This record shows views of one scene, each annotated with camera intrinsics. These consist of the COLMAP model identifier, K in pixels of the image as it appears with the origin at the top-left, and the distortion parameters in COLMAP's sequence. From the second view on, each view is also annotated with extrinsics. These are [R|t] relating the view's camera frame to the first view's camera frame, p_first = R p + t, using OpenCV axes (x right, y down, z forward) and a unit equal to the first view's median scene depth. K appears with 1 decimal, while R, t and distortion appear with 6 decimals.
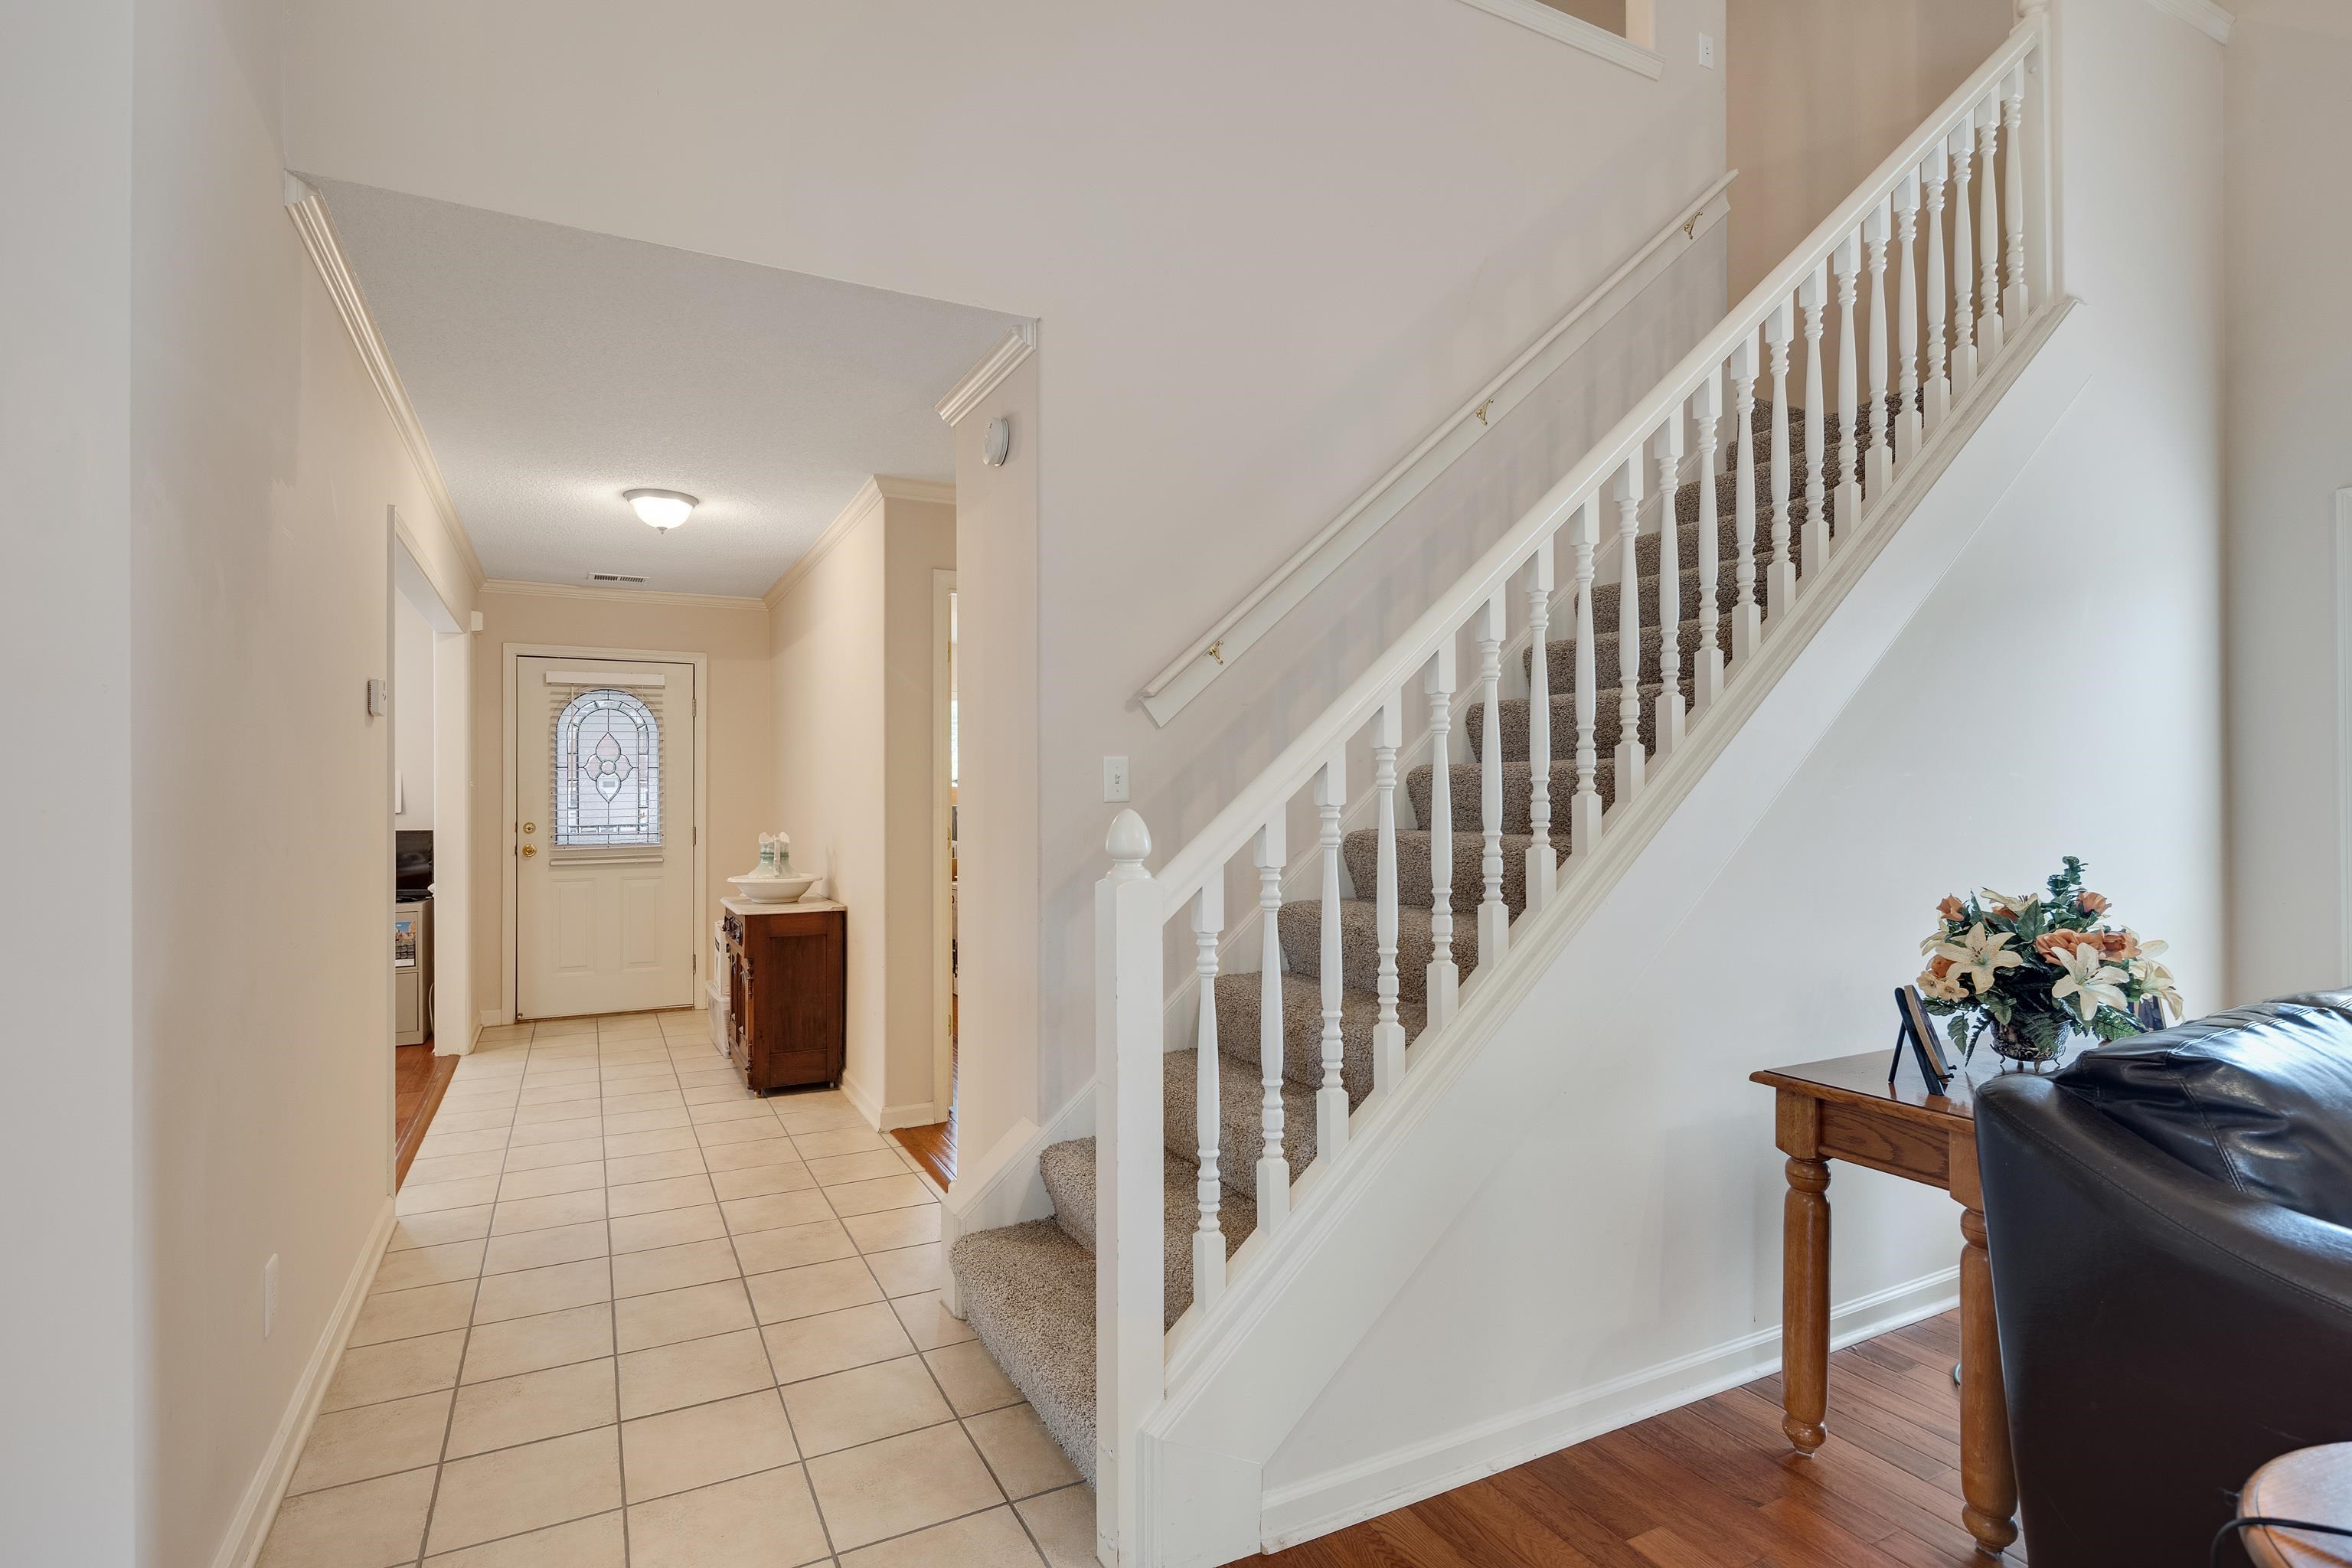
lens RADIAL K [[1139.6, 0, 1176.0], [0, 1139.6, 784.0], [0, 0, 1]] dist [-0.000541, -0.000401]
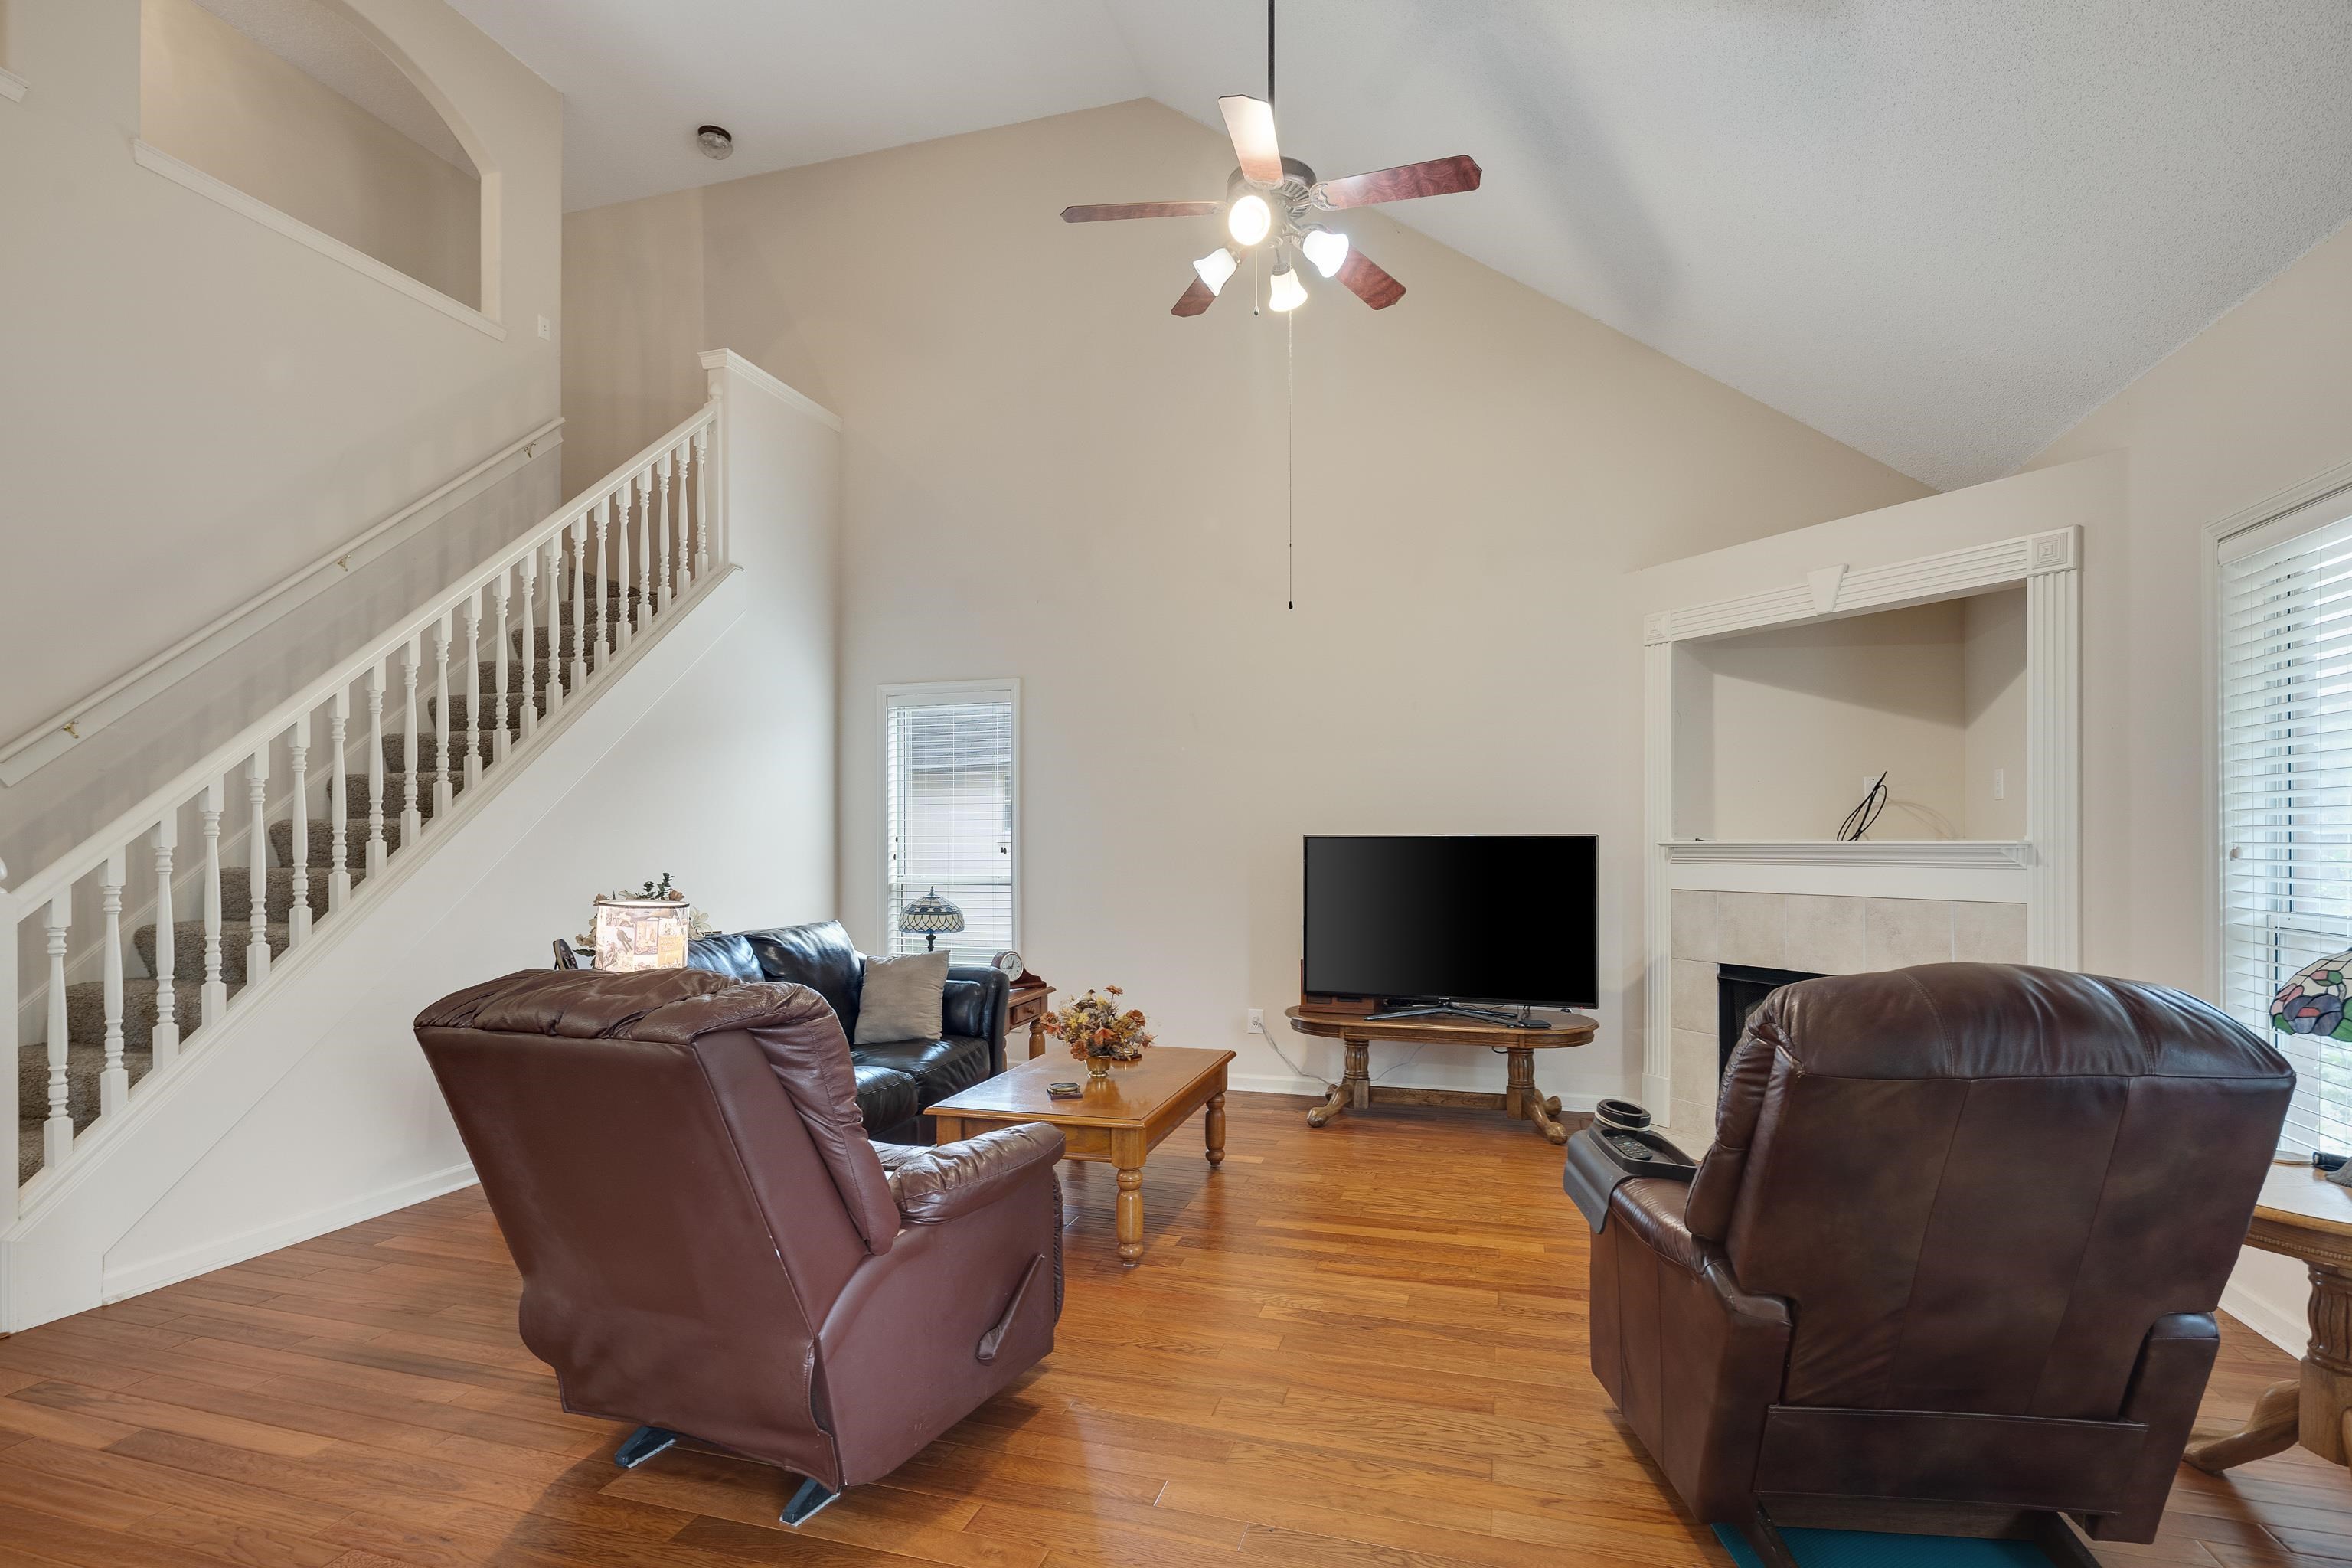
lens RADIAL K [[1137.5, 0, 1175.2], [0, 1137.5, 841.3], [0, 0, 1]] dist [-0.002688, -0.001739]
pose [[0.697147, 0.001994, 0.716925, -0.011118], [-0.006169, 0.999976, 0.003217, -0.002463], [-0.716901, -0.006665, 0.697143, -0.761731]]
